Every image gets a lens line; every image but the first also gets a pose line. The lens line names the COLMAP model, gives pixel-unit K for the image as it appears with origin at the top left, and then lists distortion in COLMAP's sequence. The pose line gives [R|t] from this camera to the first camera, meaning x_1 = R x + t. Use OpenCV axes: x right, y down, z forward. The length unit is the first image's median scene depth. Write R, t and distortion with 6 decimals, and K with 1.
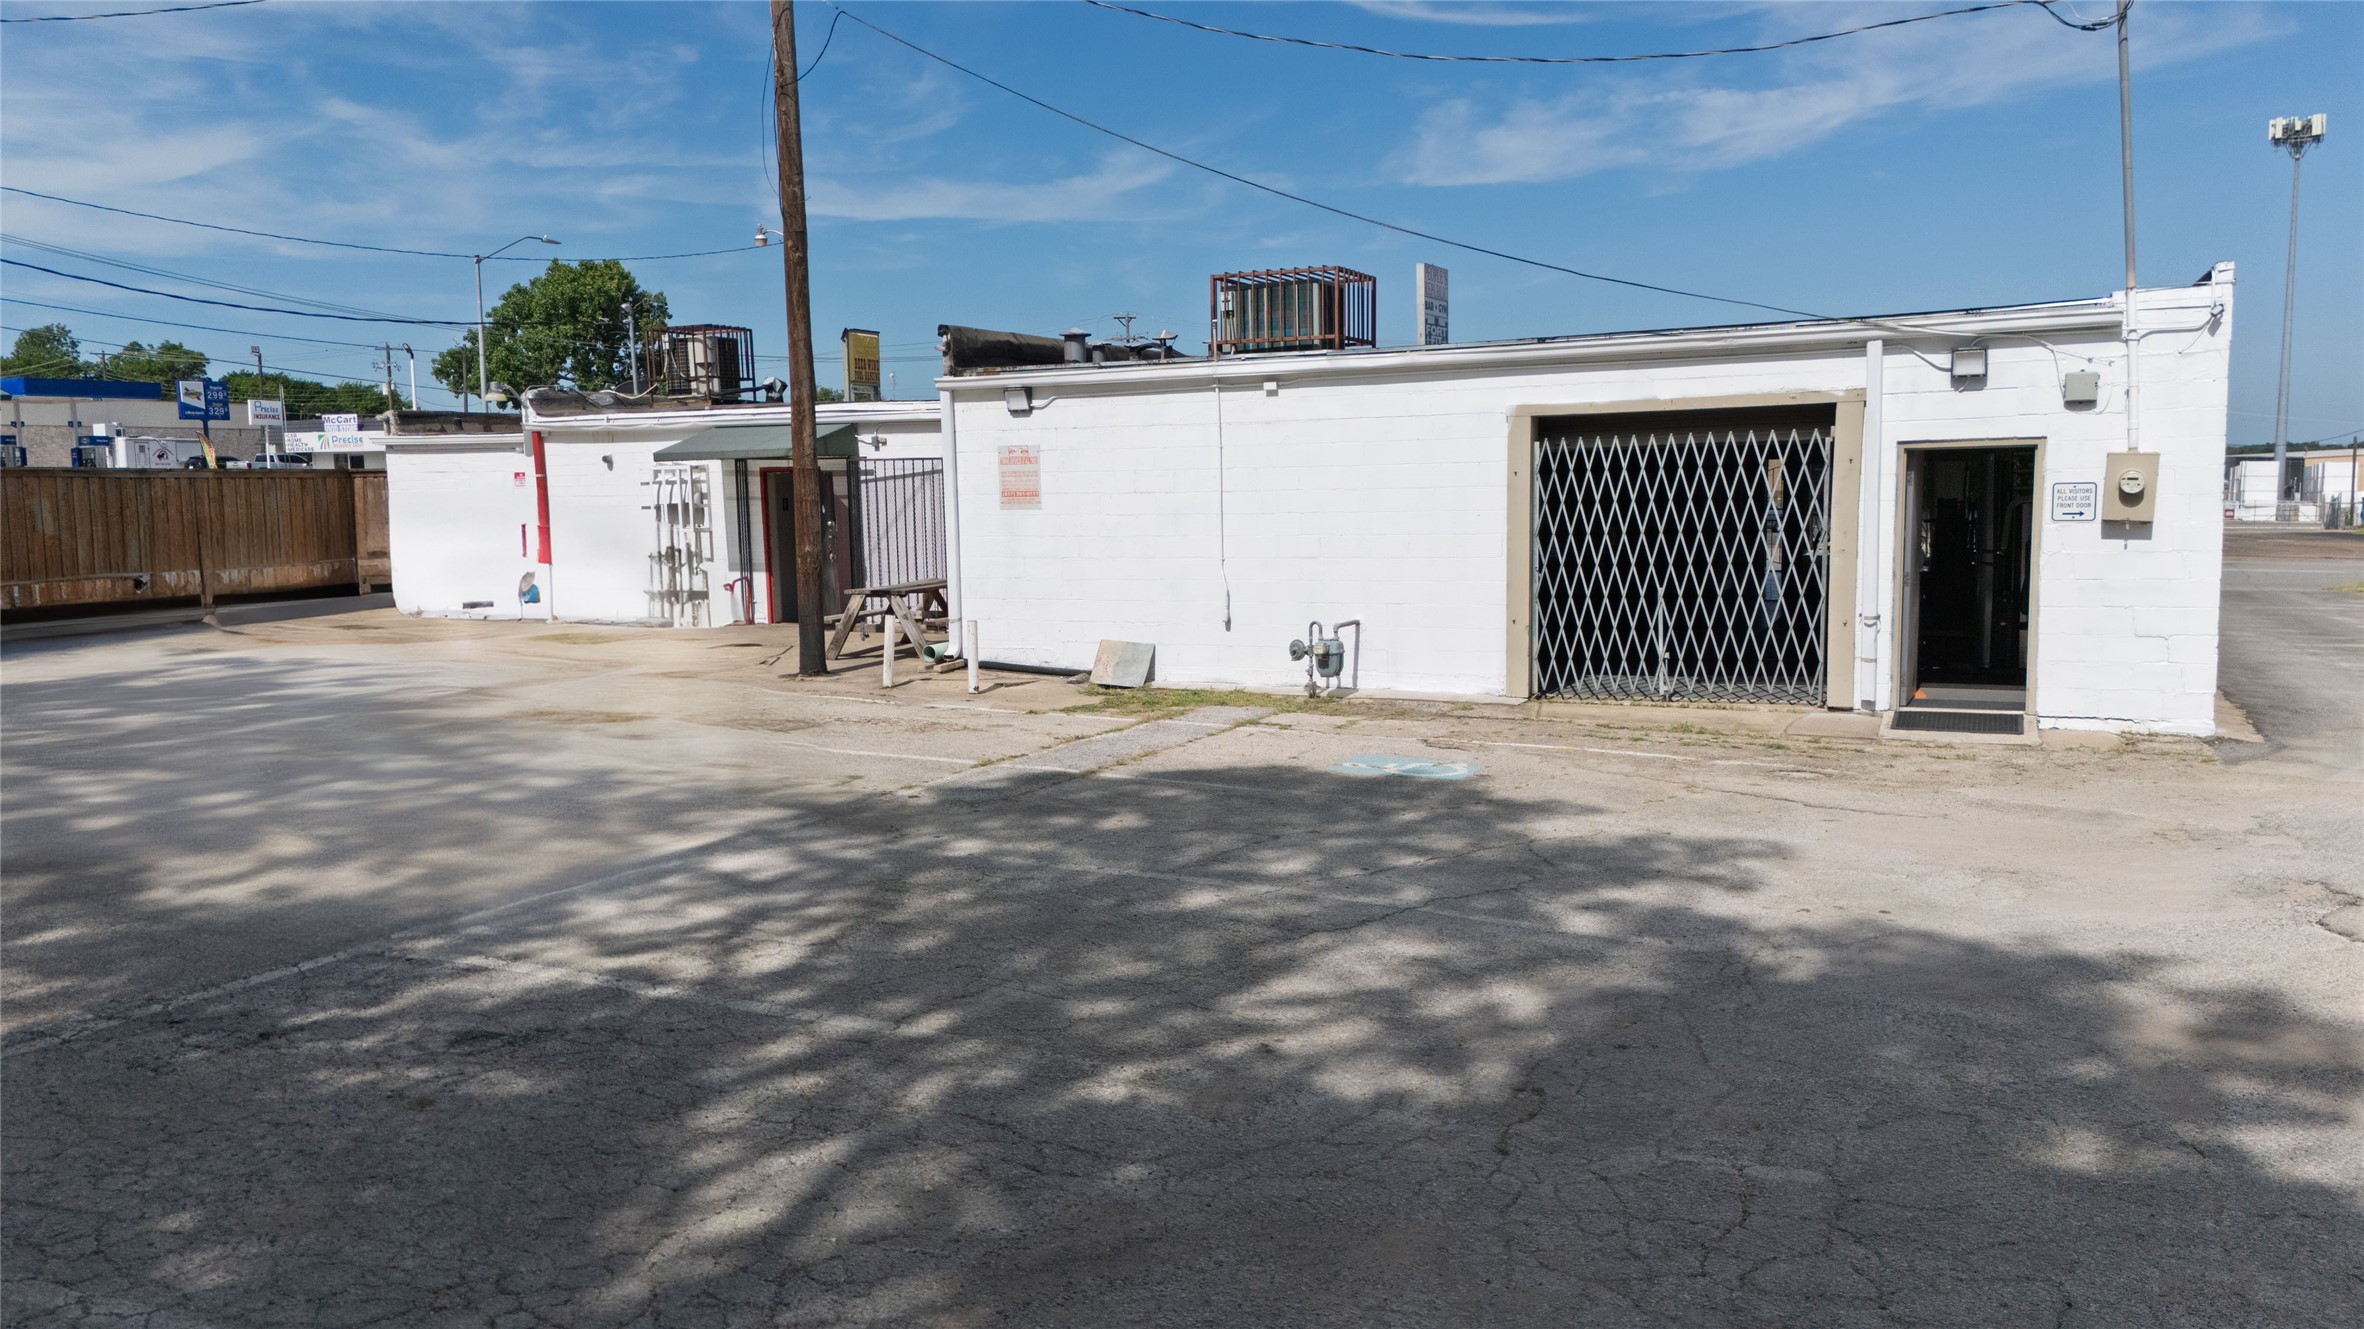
lens RADIAL K [[1741.0, 0, 1182.0], [0, 1741.0, 664.5], [0, 0, 1]] dist [0.075527, -0.080514]
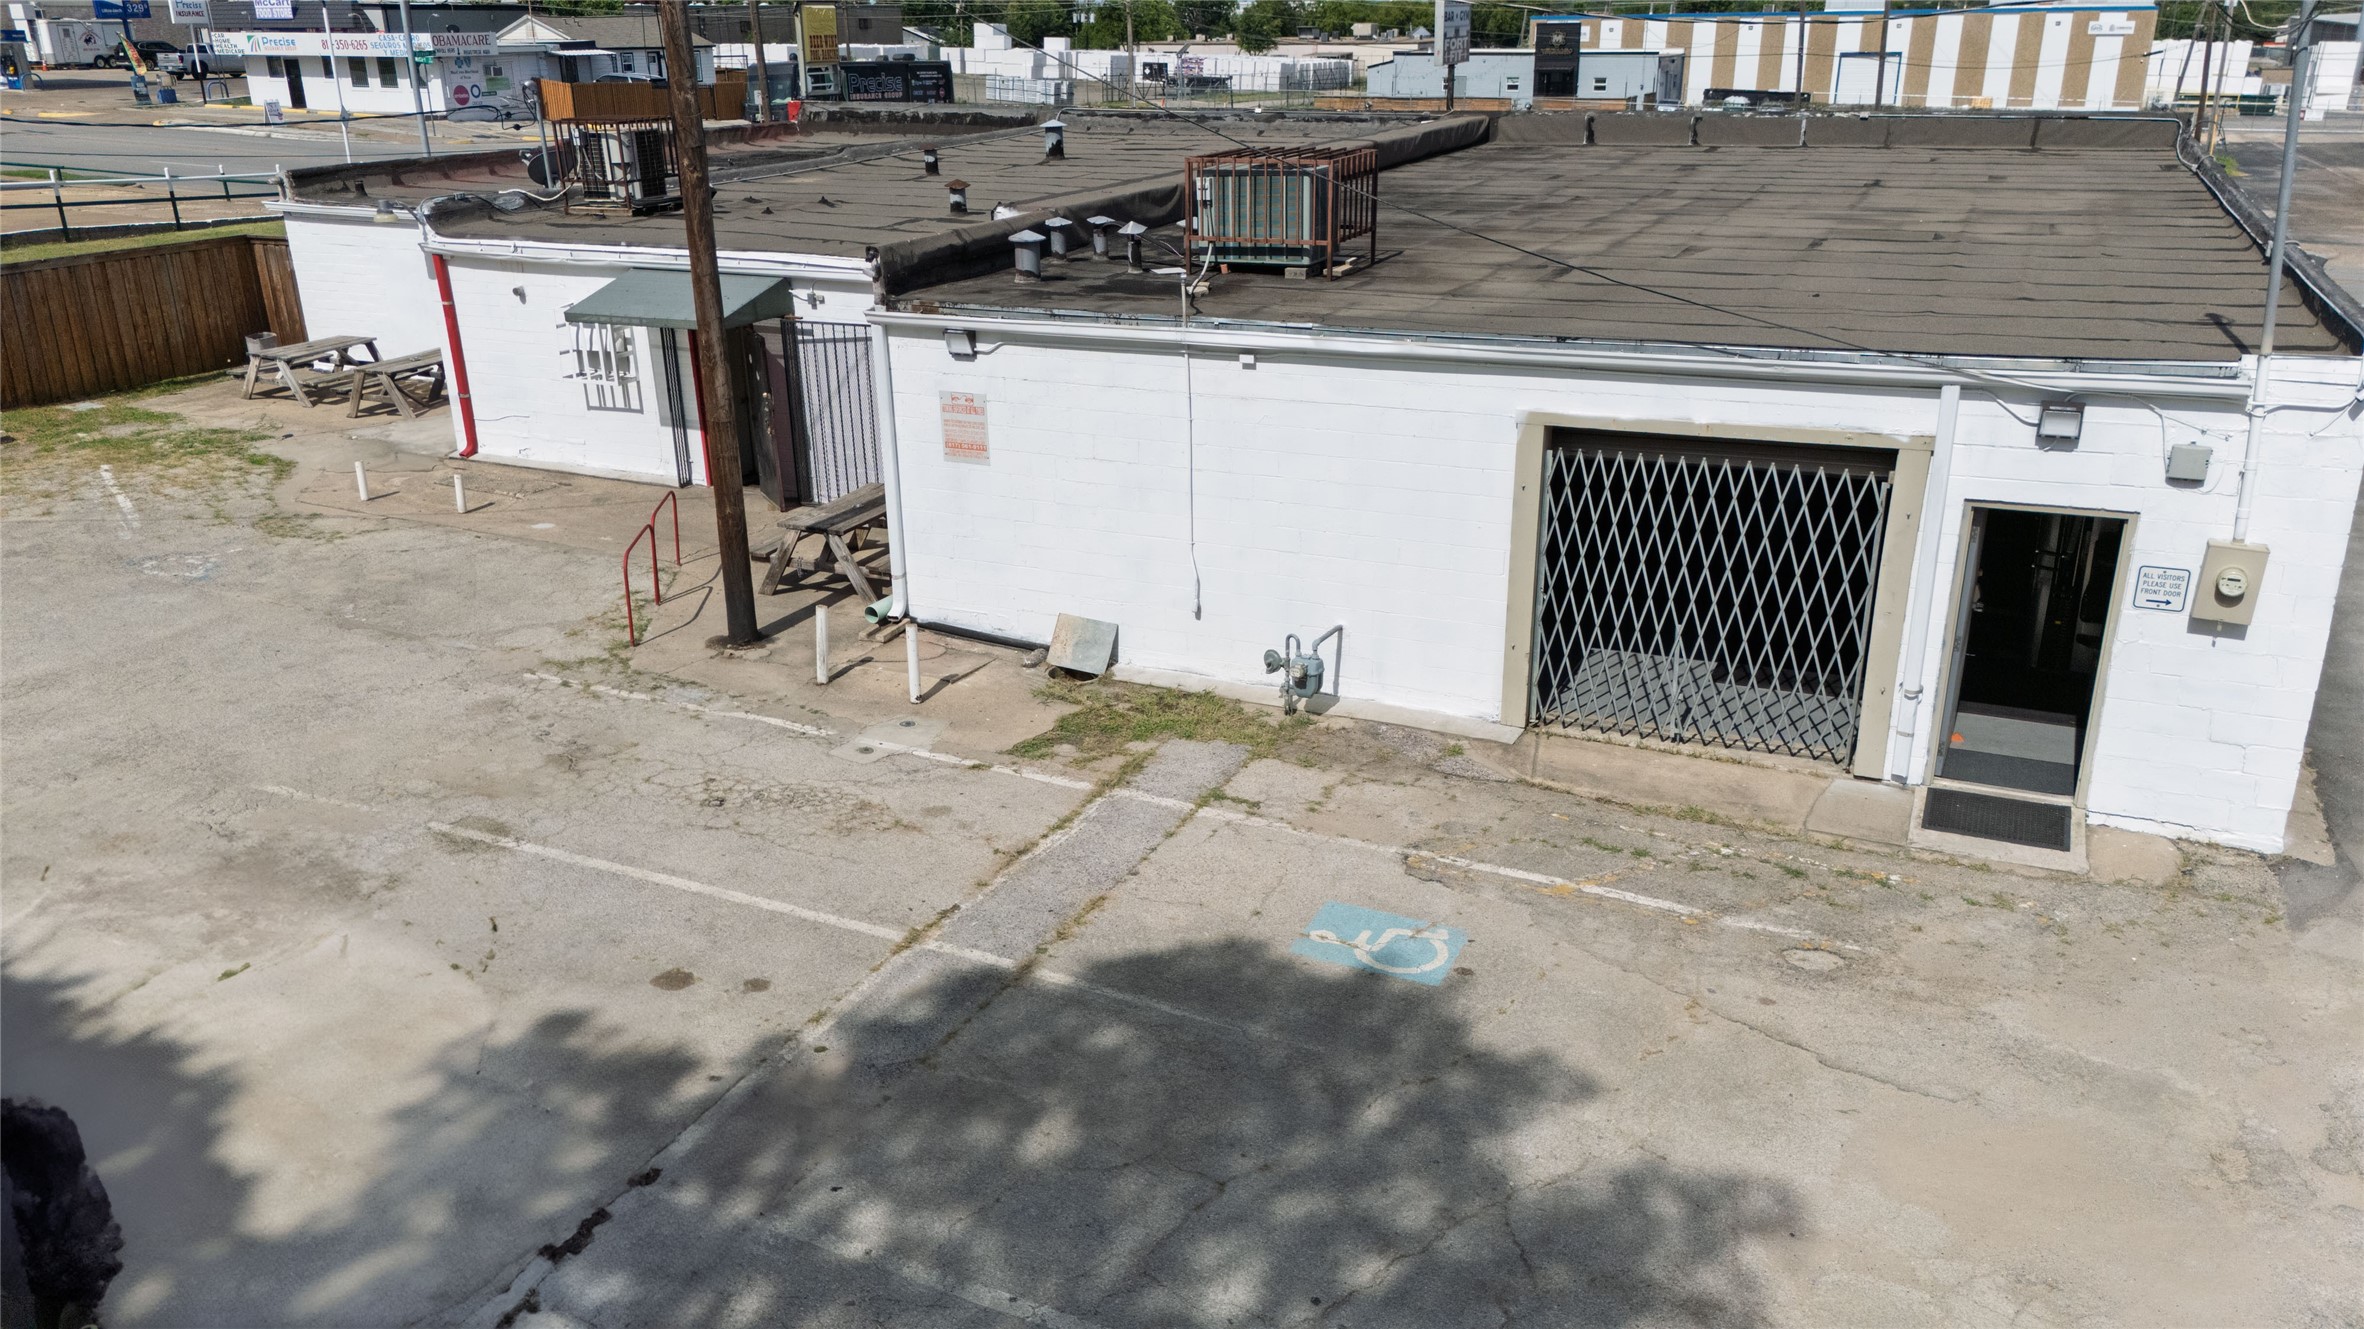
lens RADIAL K [[1741.0, 0, 1182.0], [0, 1741.0, 664.5], [0, 0, 1]] dist [0.075527, -0.080514]
pose [[0.999988, 0.004715, -0.001620, 0.021090], [-0.004176, 0.969681, 0.244337, -0.230556], [0.002723, -0.244328, 0.969689, 0.125207]]
